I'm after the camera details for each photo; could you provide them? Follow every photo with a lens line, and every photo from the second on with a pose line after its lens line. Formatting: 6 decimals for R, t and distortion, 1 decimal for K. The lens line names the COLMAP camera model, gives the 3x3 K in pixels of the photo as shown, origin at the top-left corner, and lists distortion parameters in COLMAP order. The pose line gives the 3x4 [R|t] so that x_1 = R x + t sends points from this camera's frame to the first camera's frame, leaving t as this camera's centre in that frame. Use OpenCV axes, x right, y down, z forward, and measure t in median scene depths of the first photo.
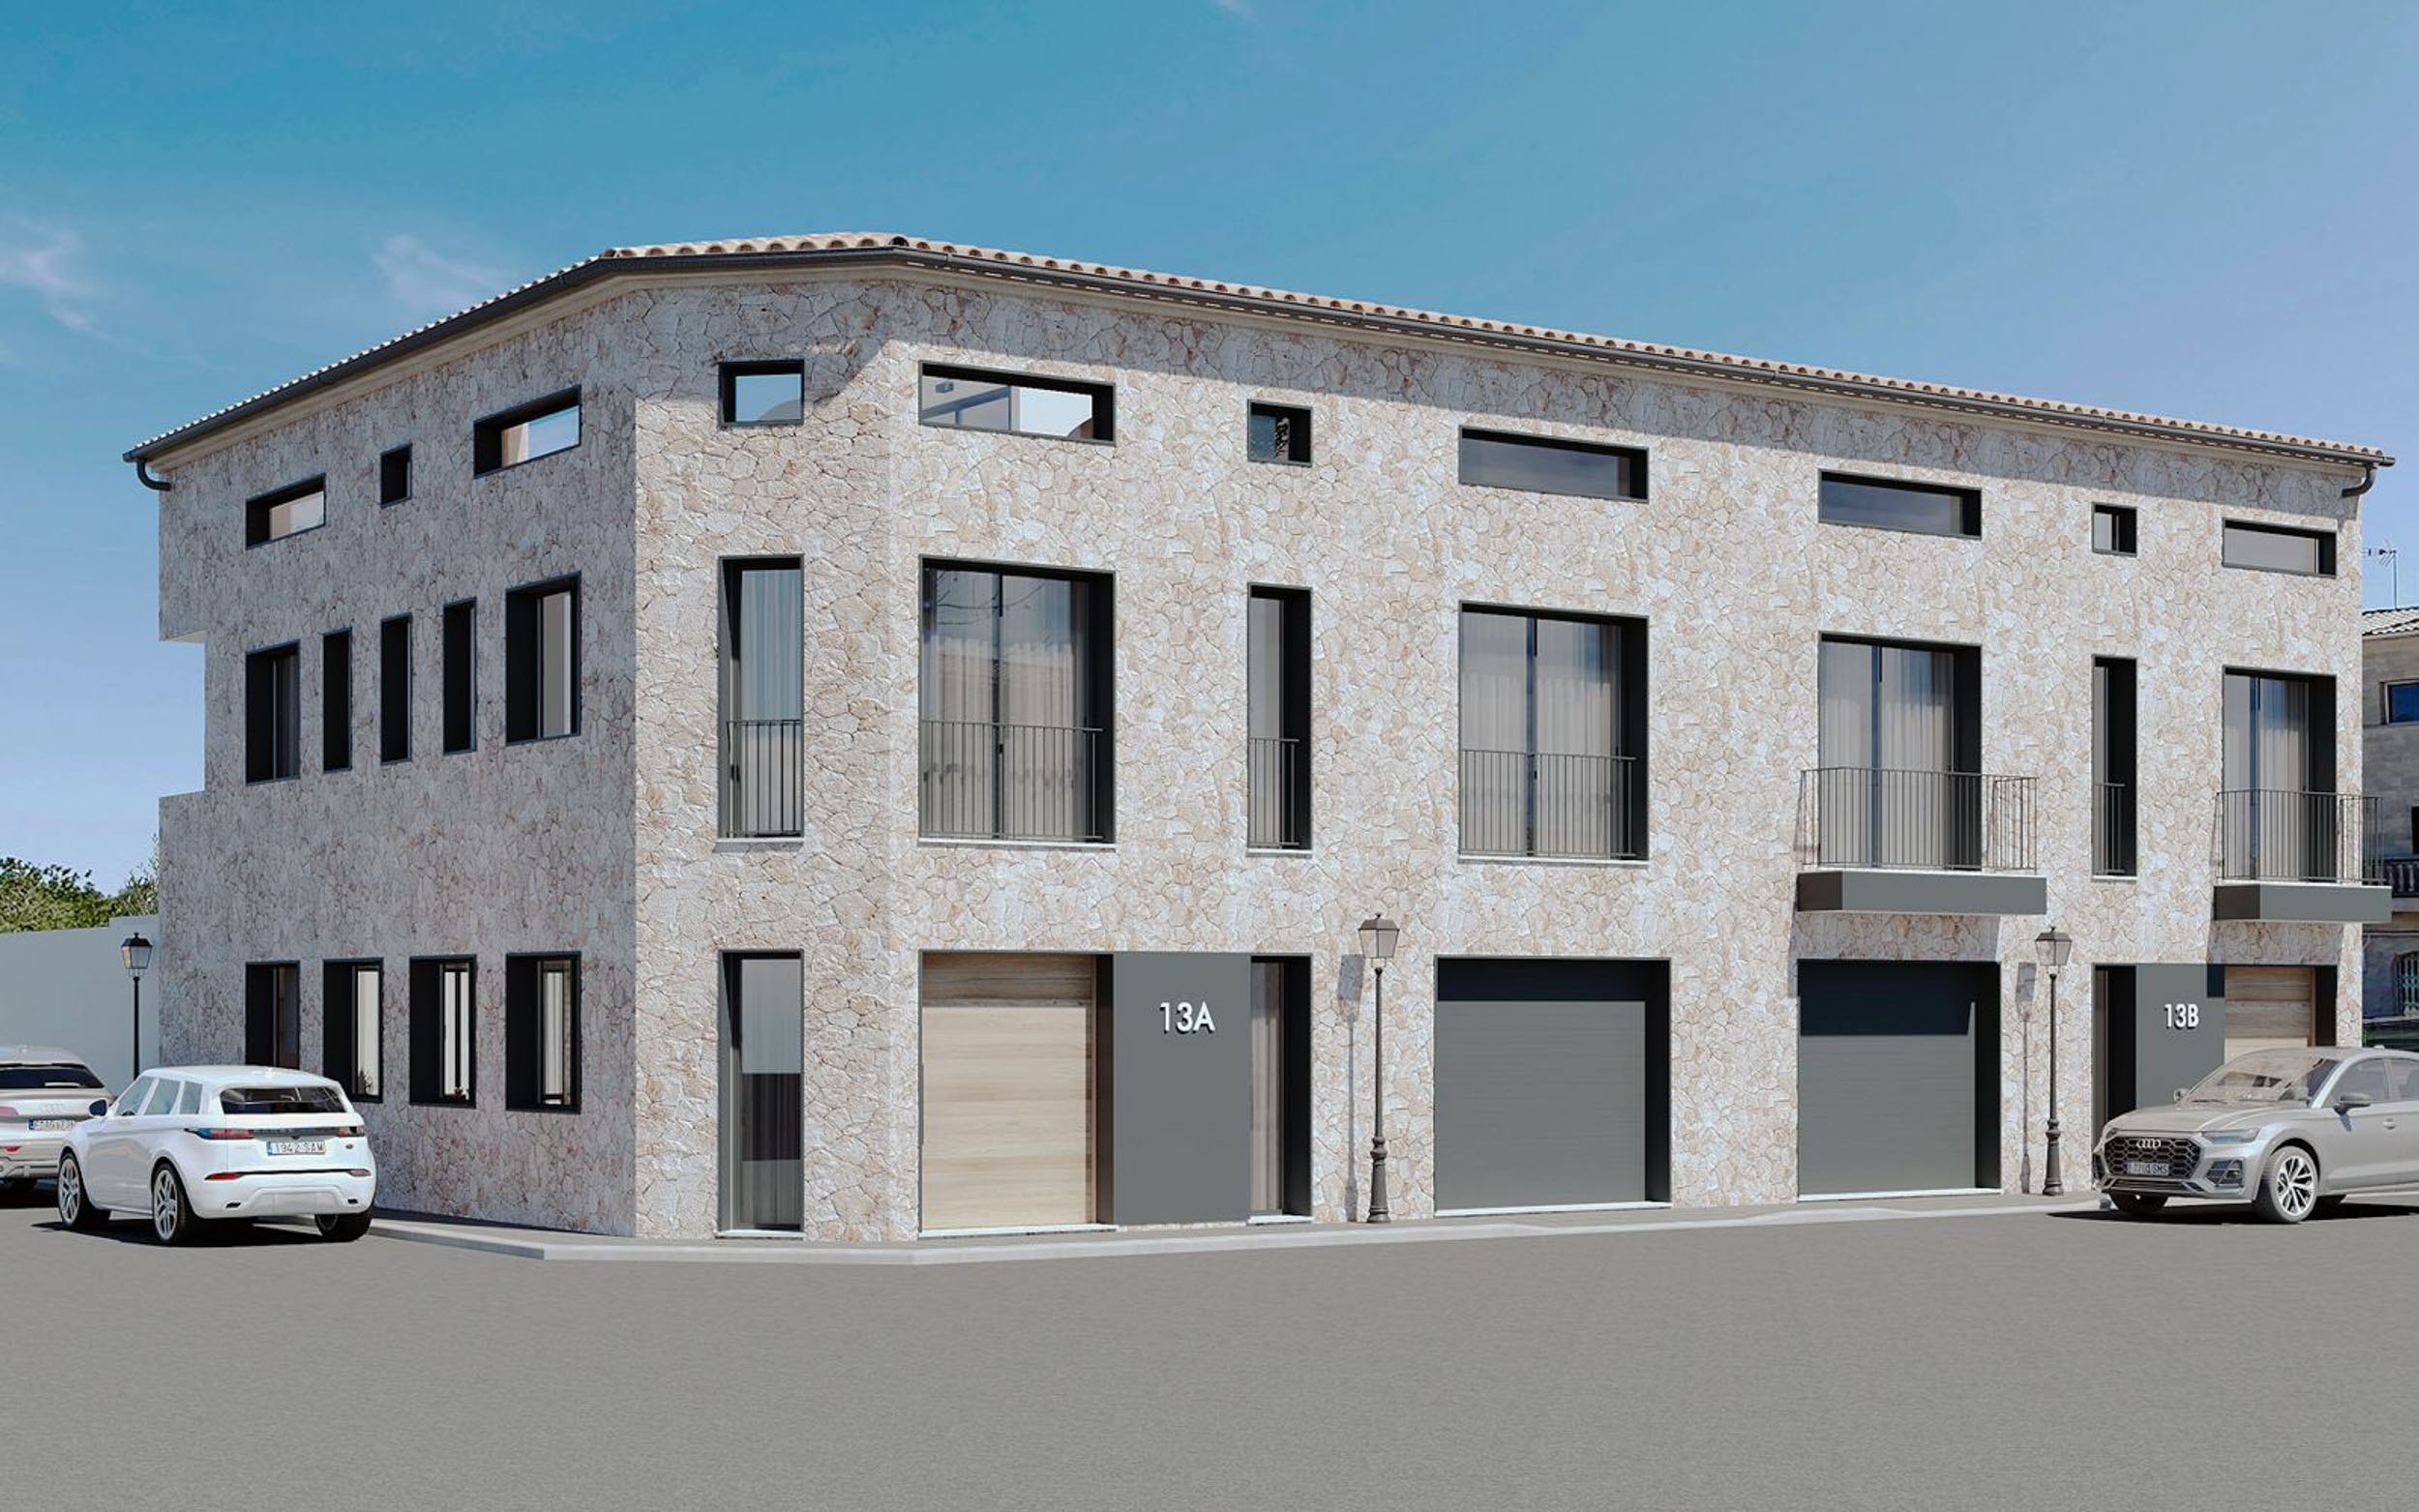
lens RADIAL K [[3457.1, 0, 1209.5], [0, 3457.1, 756.0], [0, 0, 1]] dist [0.044138, 0.067978]
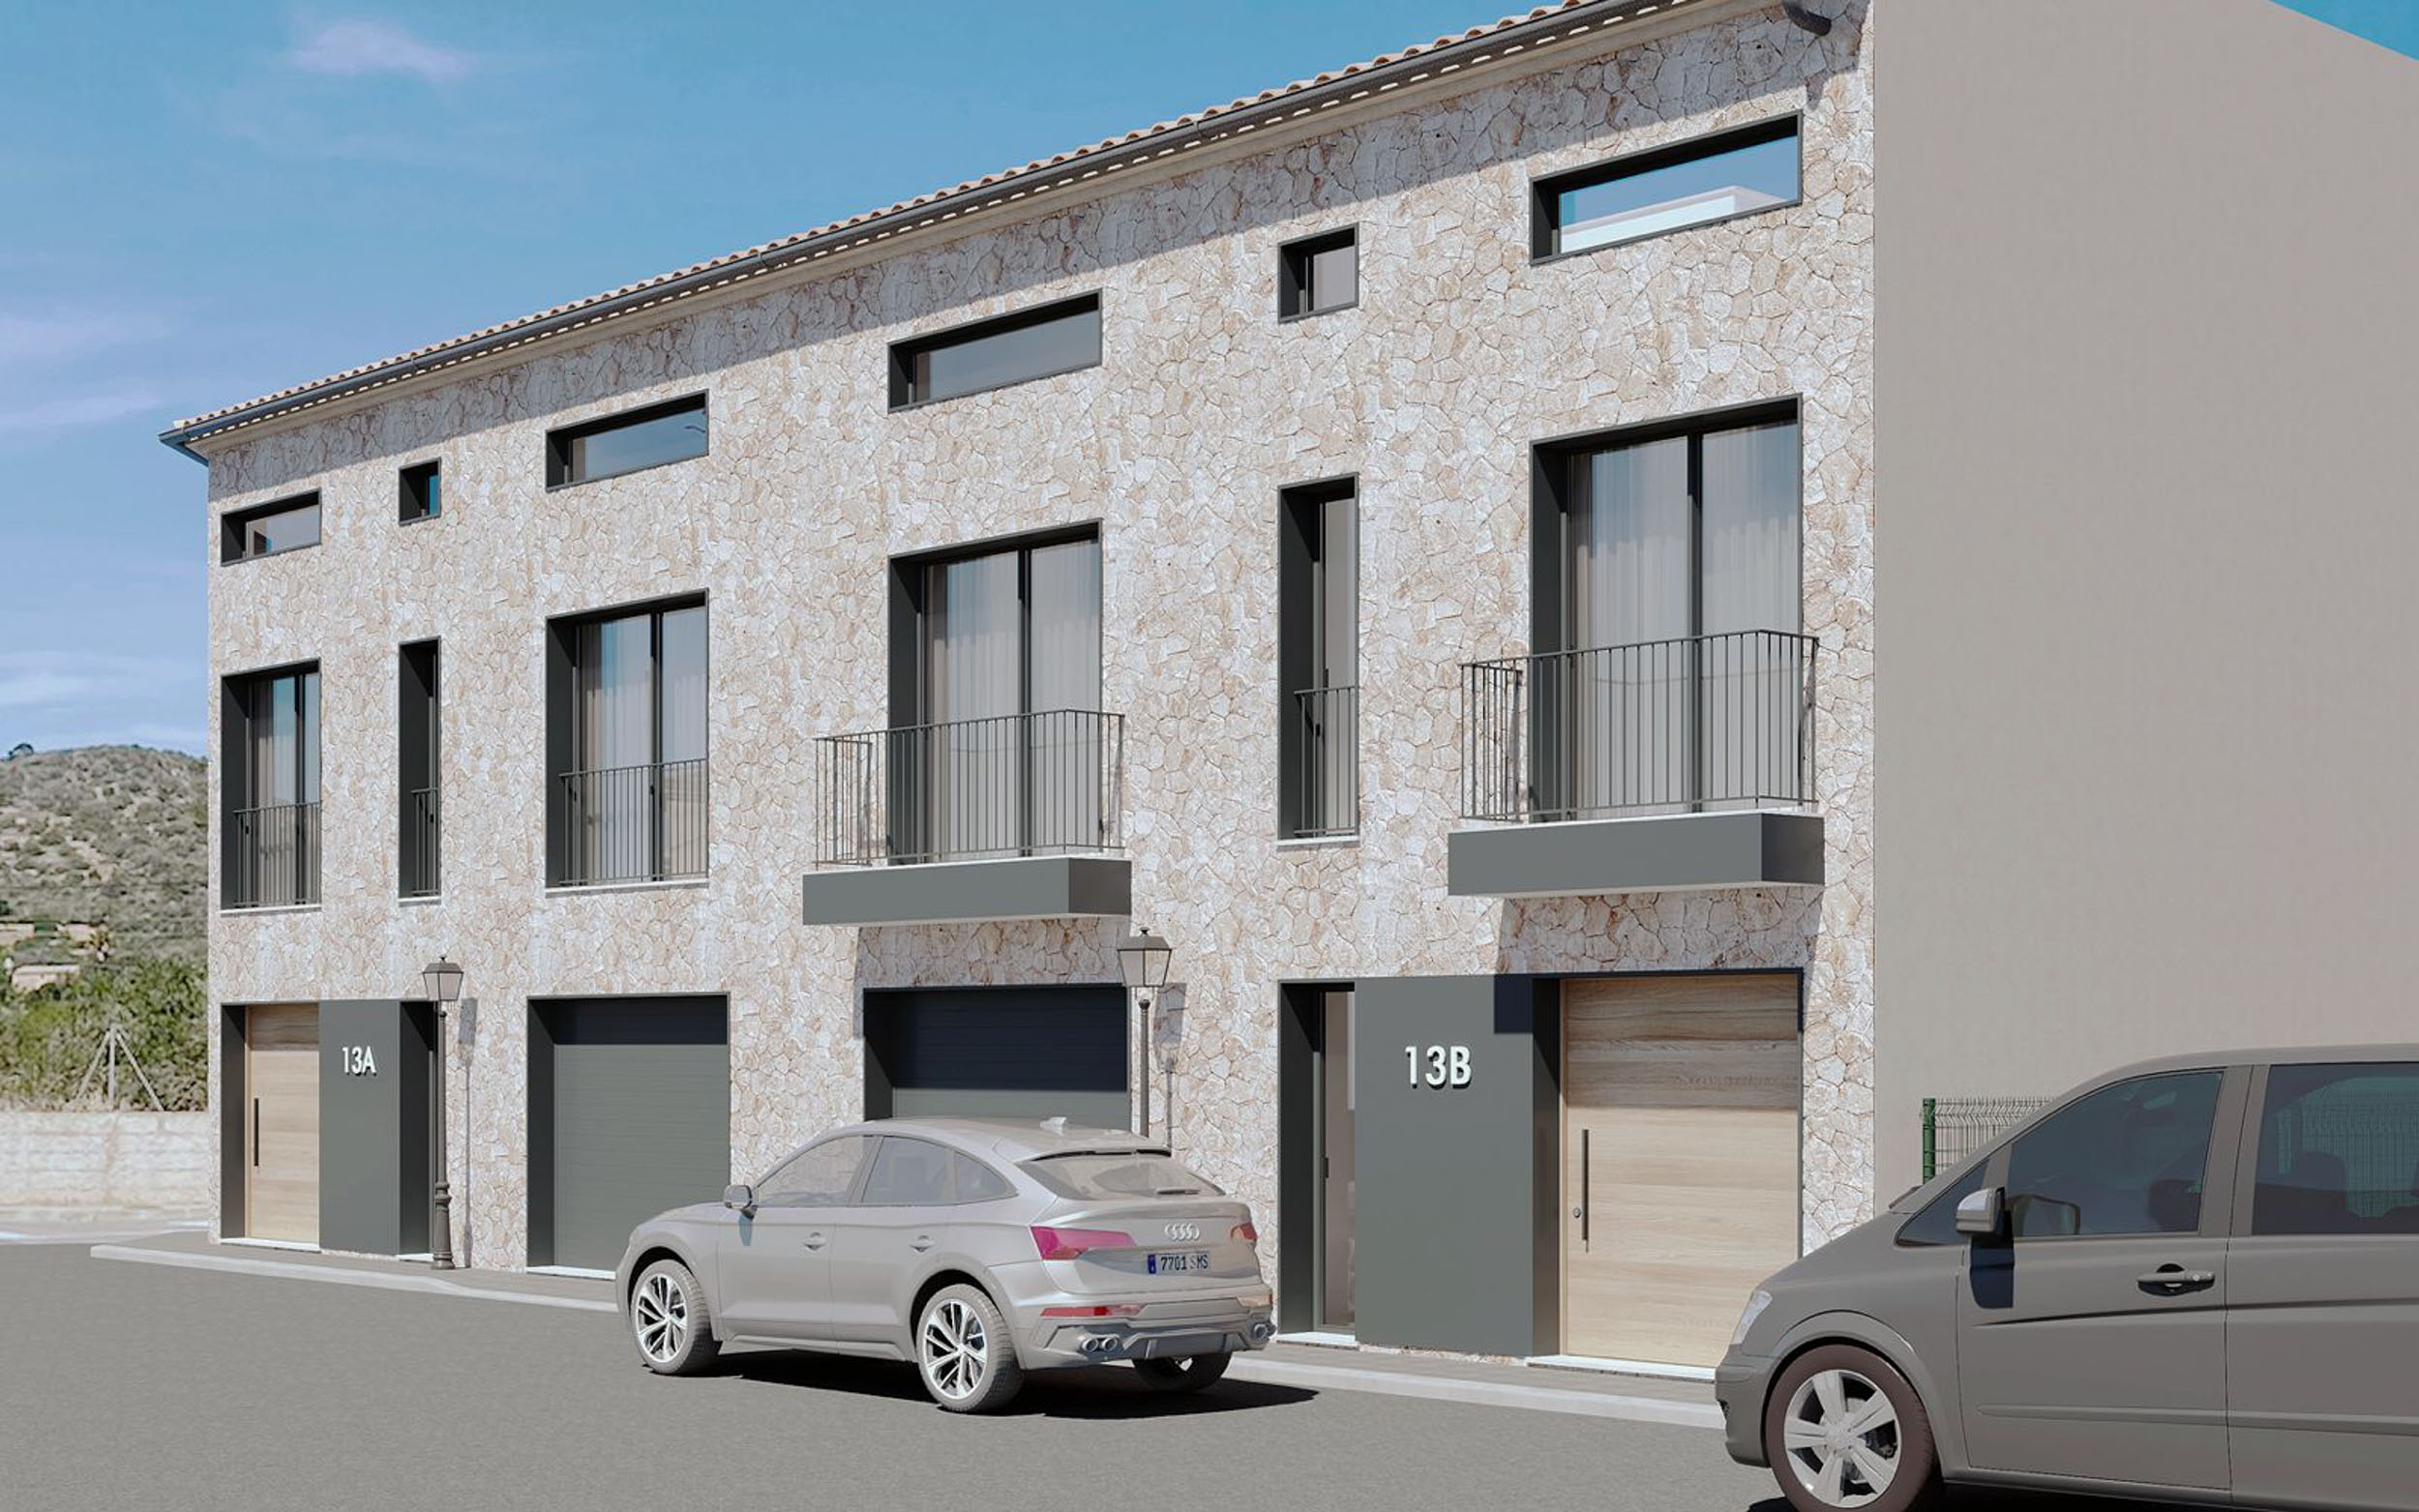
lens RADIAL K [[3457.1, 0, 1209.5], [0, 3457.1, 756.0], [0, 0, 1]] dist [0.044138, 0.067978]
pose [[0.100021, -0.072626, -0.992331, 0.949084], [0.084508, 0.994349, -0.064256, 0.063303], [0.991390, -0.077433, 0.105593, 1.001522]]
